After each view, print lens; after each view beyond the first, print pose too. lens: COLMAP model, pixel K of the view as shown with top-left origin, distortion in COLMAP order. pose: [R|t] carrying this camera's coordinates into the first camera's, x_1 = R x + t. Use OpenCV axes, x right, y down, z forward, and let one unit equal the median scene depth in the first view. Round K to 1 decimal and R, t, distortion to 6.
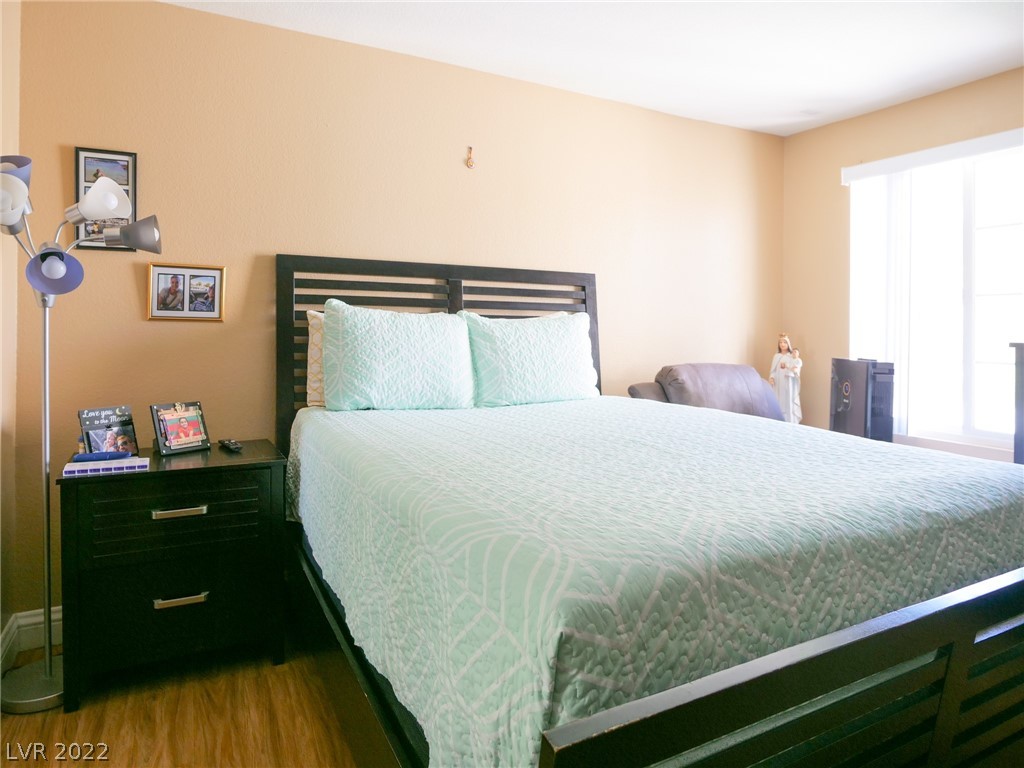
lens RADIAL K [[628.4, 0, 508.2], [0, 628.4, 361.9], [0, 0, 1]] dist [-0.019657, 0.000213]
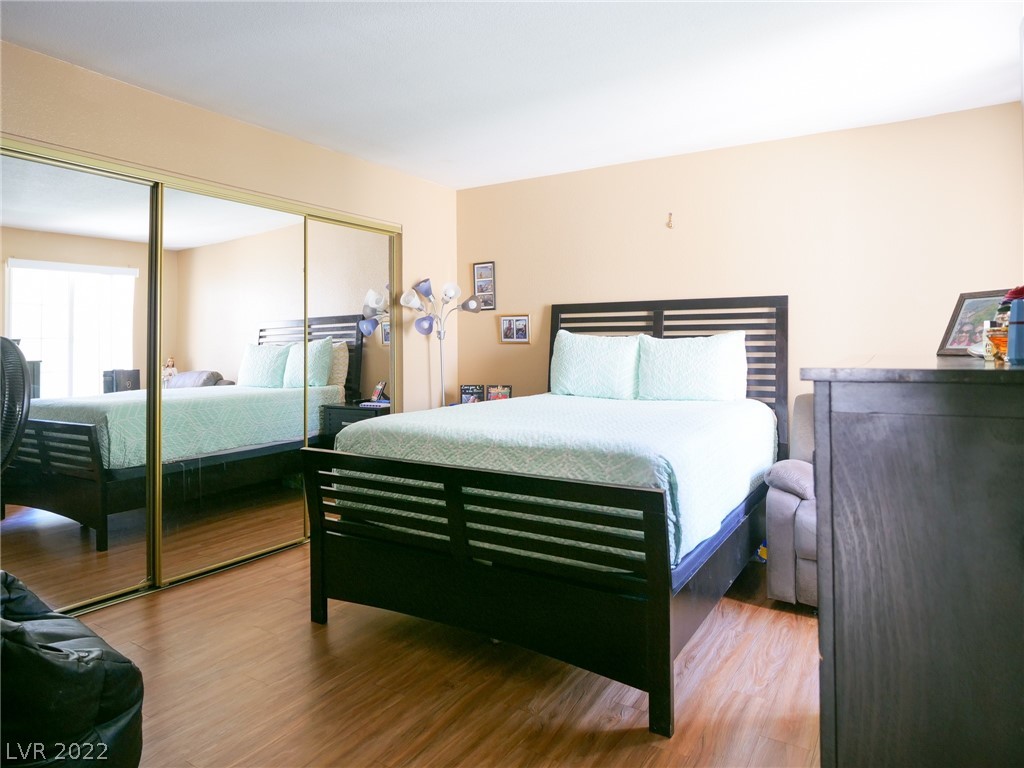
lens RADIAL K [[628.4, 0, 508.2], [0, 628.4, 361.9], [0, 0, 1]] dist [-0.019657, 0.000213]
pose [[0.502465, 0.009981, -0.864540, 1.125405], [-0.036068, 0.999305, -0.009425, 0.008571], [0.863845, 0.035918, 0.502476, 0.021888]]
